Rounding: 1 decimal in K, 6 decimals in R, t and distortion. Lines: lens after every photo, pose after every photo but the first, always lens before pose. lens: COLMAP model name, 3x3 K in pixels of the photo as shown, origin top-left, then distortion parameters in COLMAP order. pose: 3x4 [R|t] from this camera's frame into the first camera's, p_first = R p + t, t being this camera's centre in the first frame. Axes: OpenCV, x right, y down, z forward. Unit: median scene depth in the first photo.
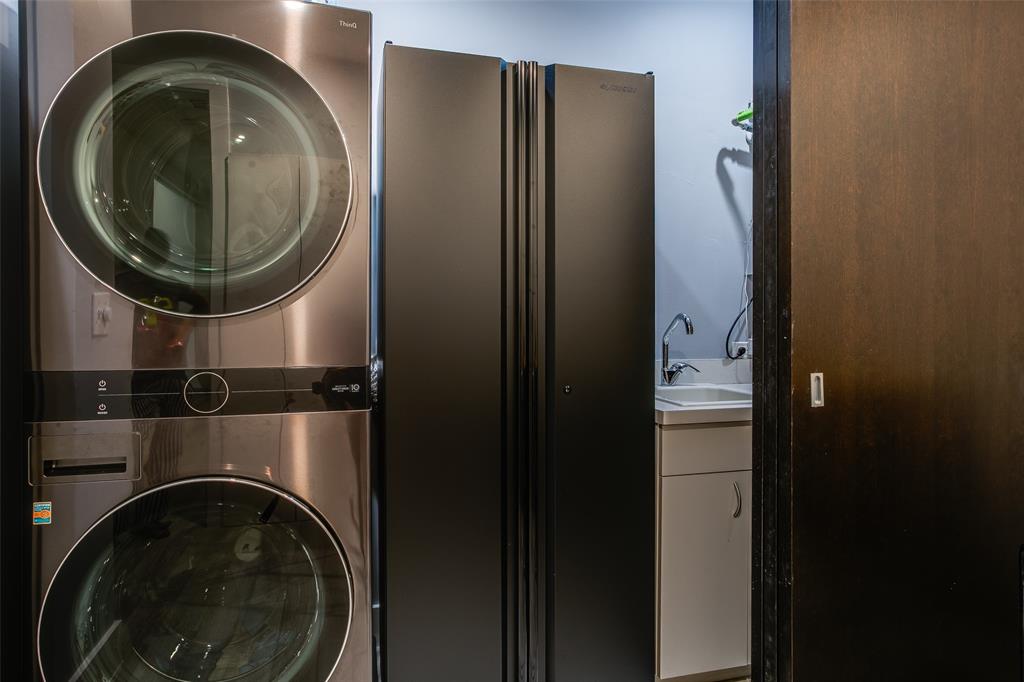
lens RADIAL K [[586.2, 0, 512.3], [0, 586.2, 324.6], [0, 0, 1]] dist [-0.000073, 0.000059]
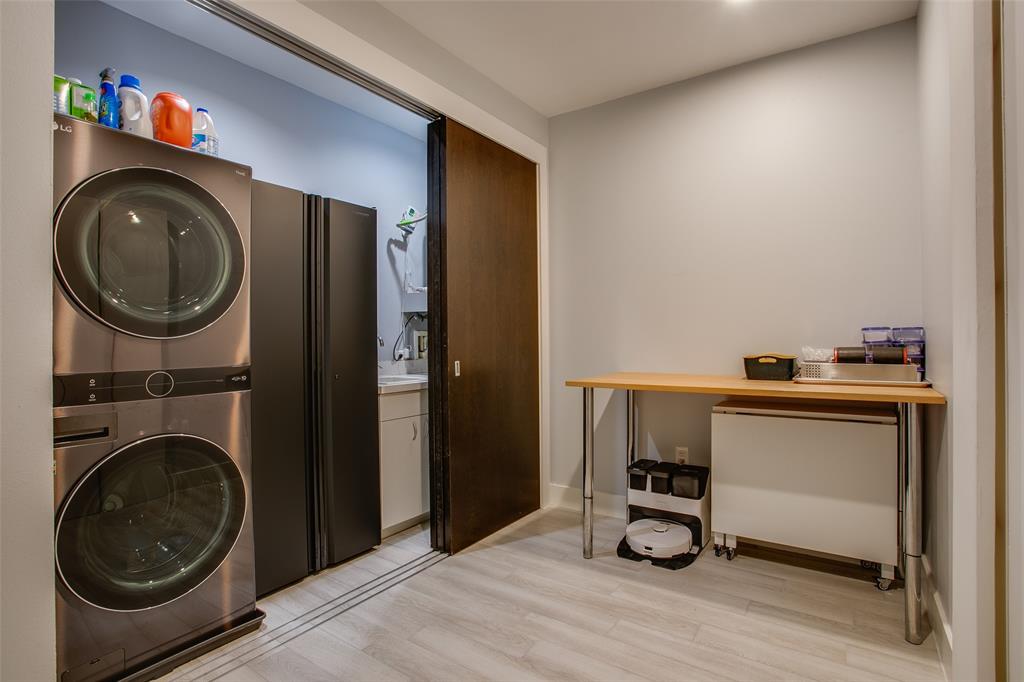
lens RADIAL K [[501.0, 0, 513.3], [0, 501.0, 327.5], [0, 0, 1]] dist [-0.000597, 0.000101]
pose [[0.758468, 0.006920, 0.651673, -0.555311], [0.011717, 0.999637, -0.024253, 0.001446], [-0.651605, 0.026031, 0.758112, -0.589508]]
